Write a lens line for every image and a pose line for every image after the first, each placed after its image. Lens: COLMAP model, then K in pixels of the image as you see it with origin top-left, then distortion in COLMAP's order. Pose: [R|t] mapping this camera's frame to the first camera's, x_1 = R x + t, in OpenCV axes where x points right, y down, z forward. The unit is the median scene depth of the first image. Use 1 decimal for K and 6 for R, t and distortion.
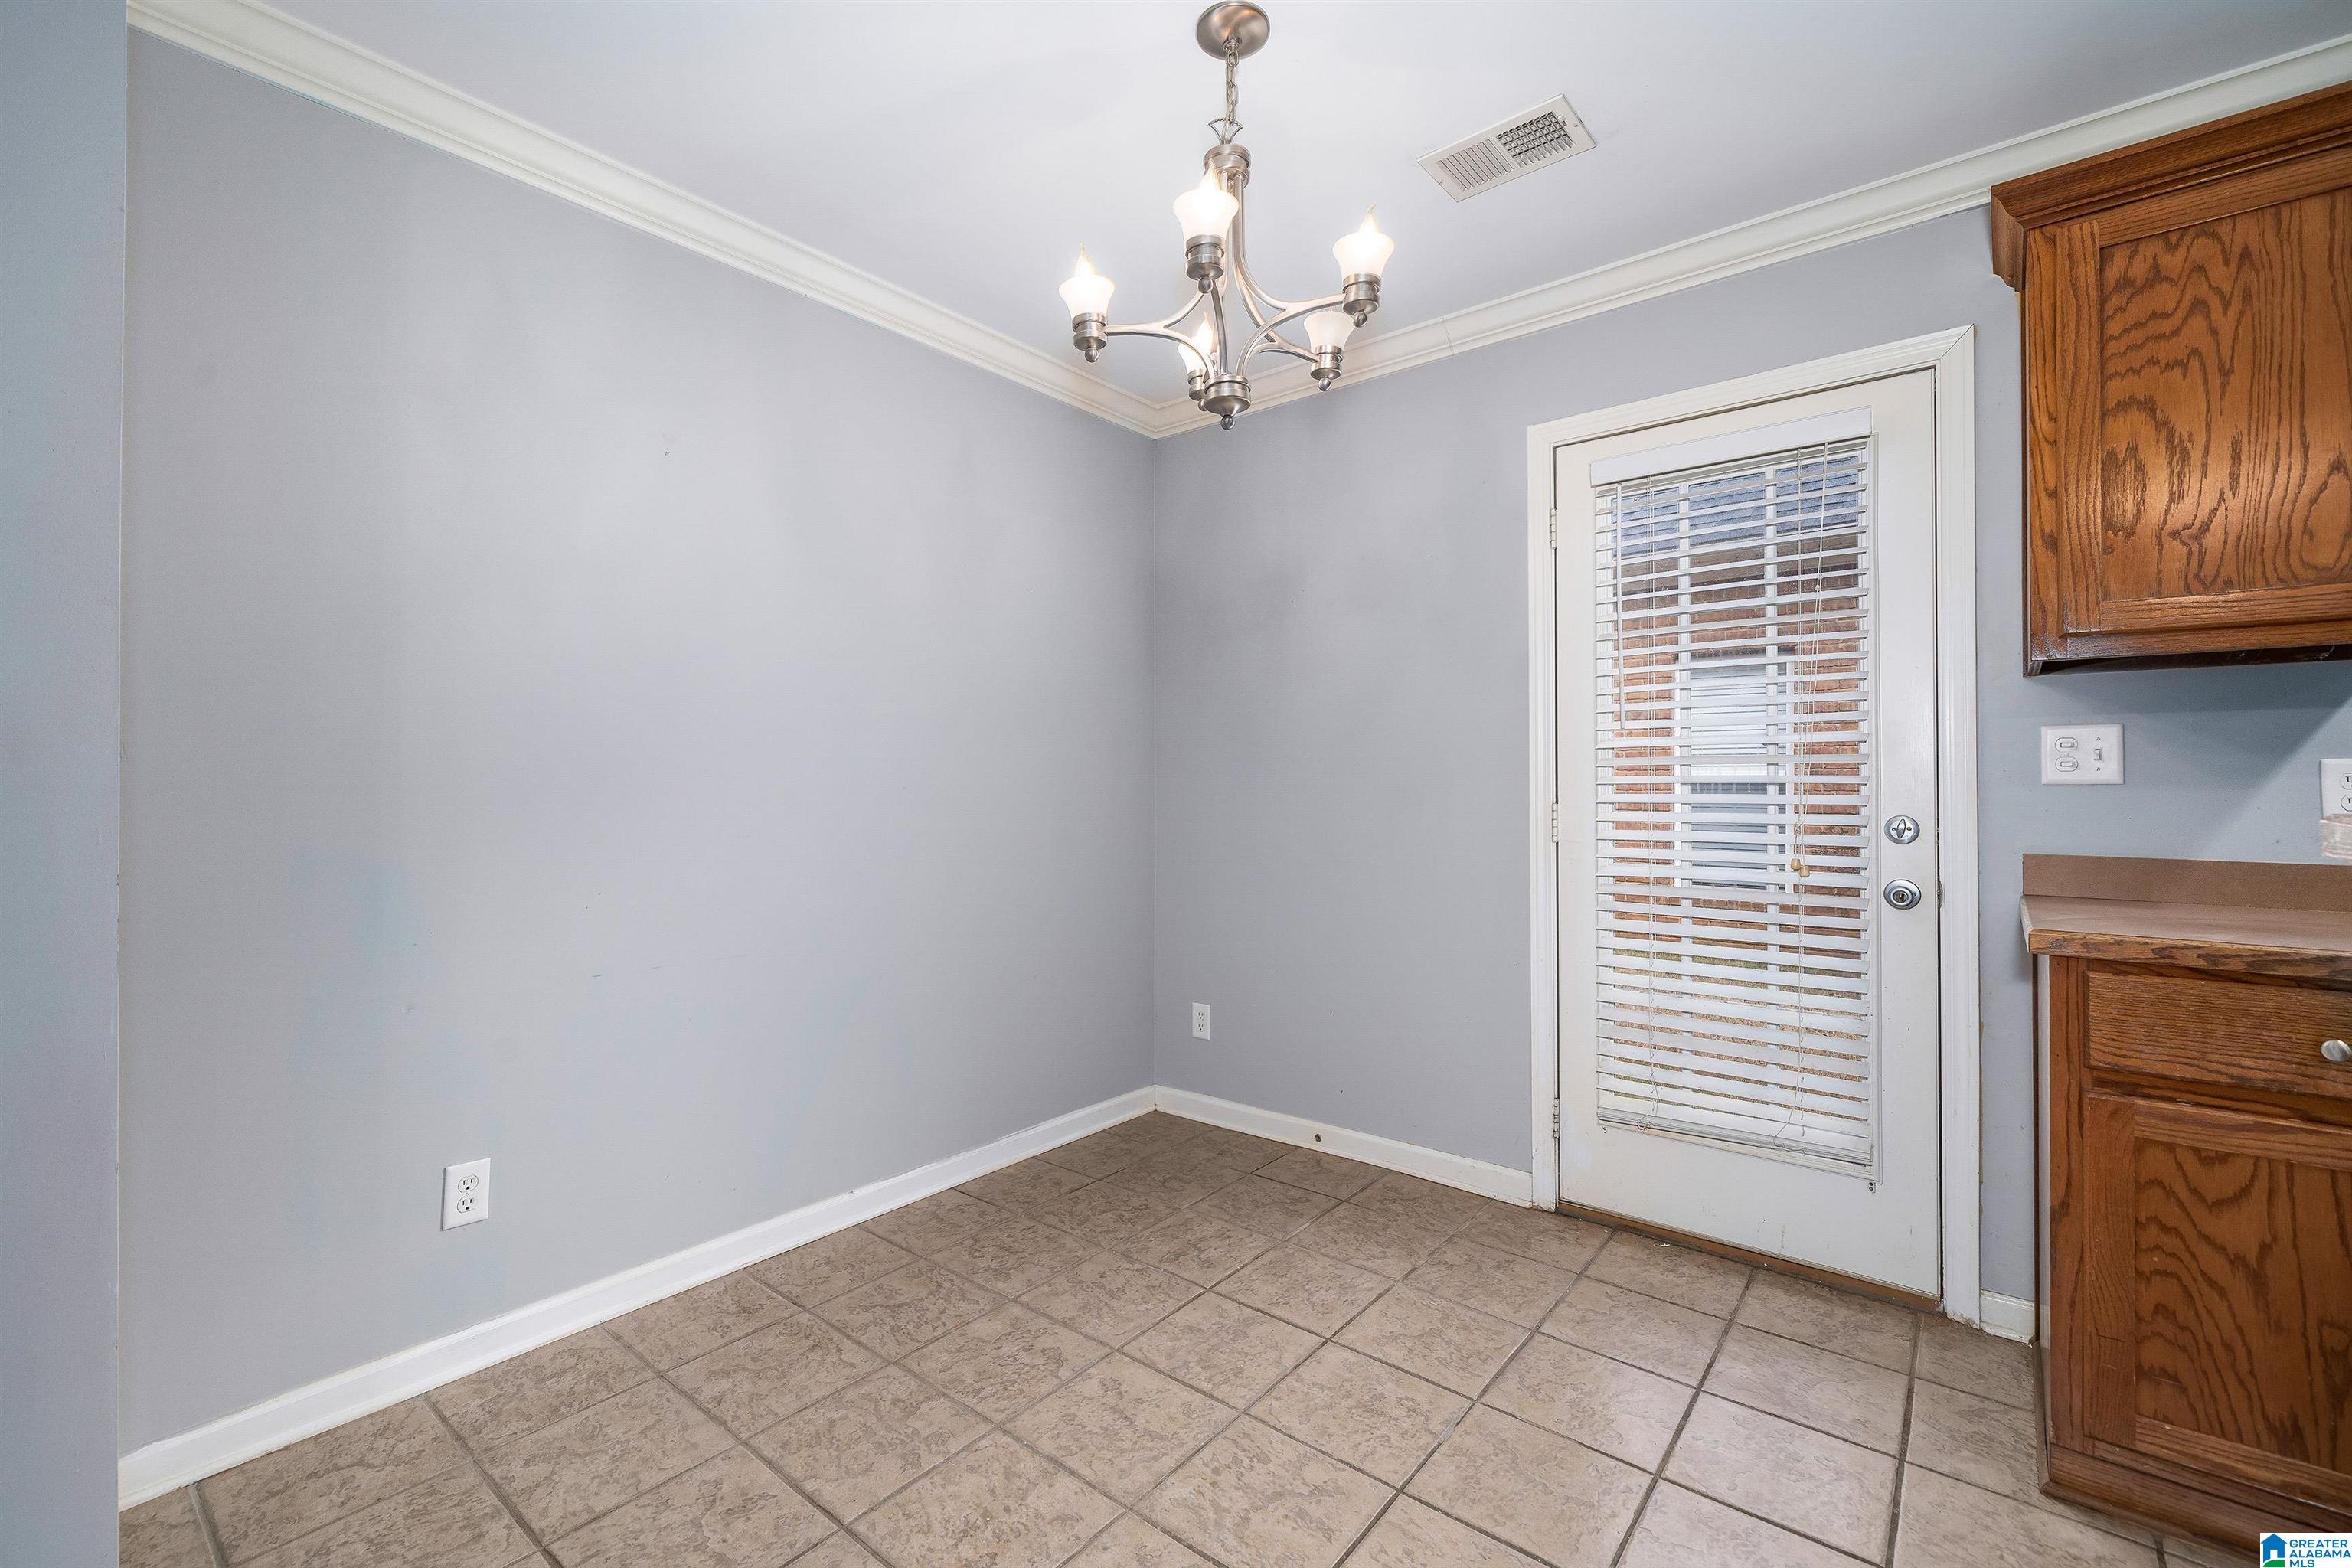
lens RADIAL K [[1003.0, 0, 1174.2], [0, 1003.0, 780.3], [0, 0, 1]] dist [0.003524, 0.000359]
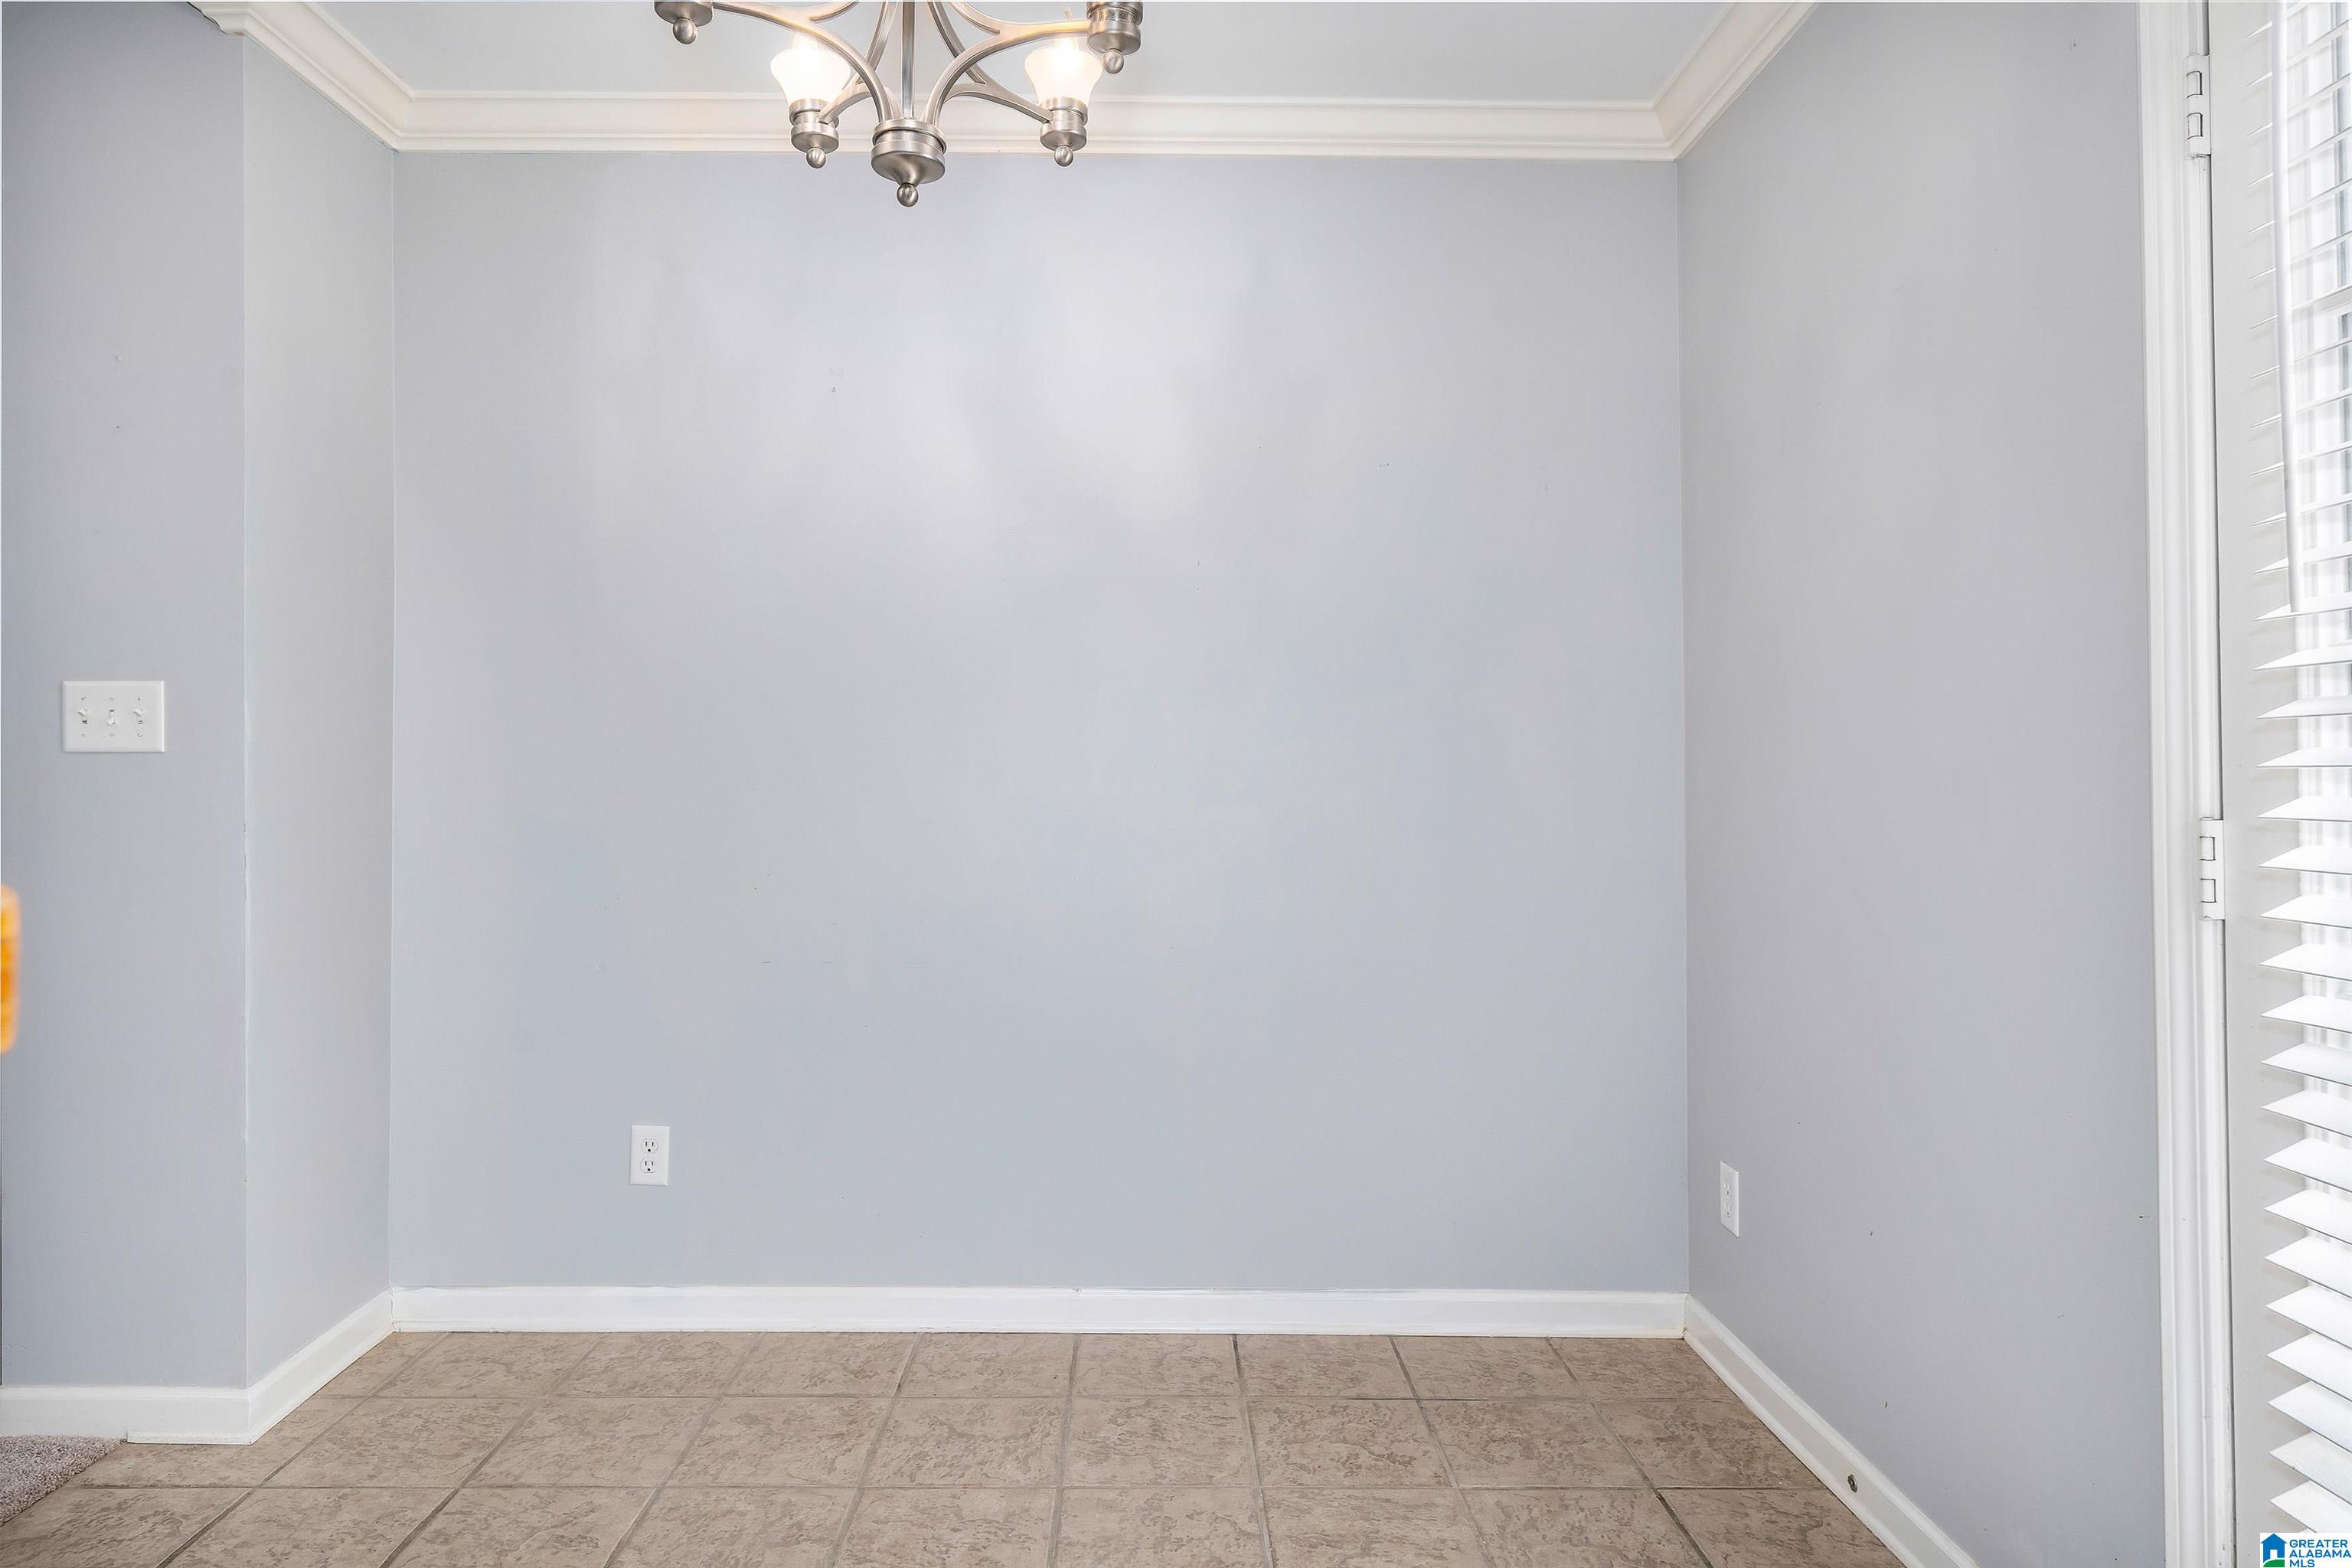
lens RADIAL K [[1416.6, 0, 1169.7], [0, 1416.6, 767.6], [0, 0, 1]] dist [0.004787, 0.000885]
pose [[0.641711, 0.007566, -0.766910, 0.665099], [-0.004235, 0.999971, 0.006321, 0.002446], [0.766935, -0.000809, 0.641724, 0.425616]]
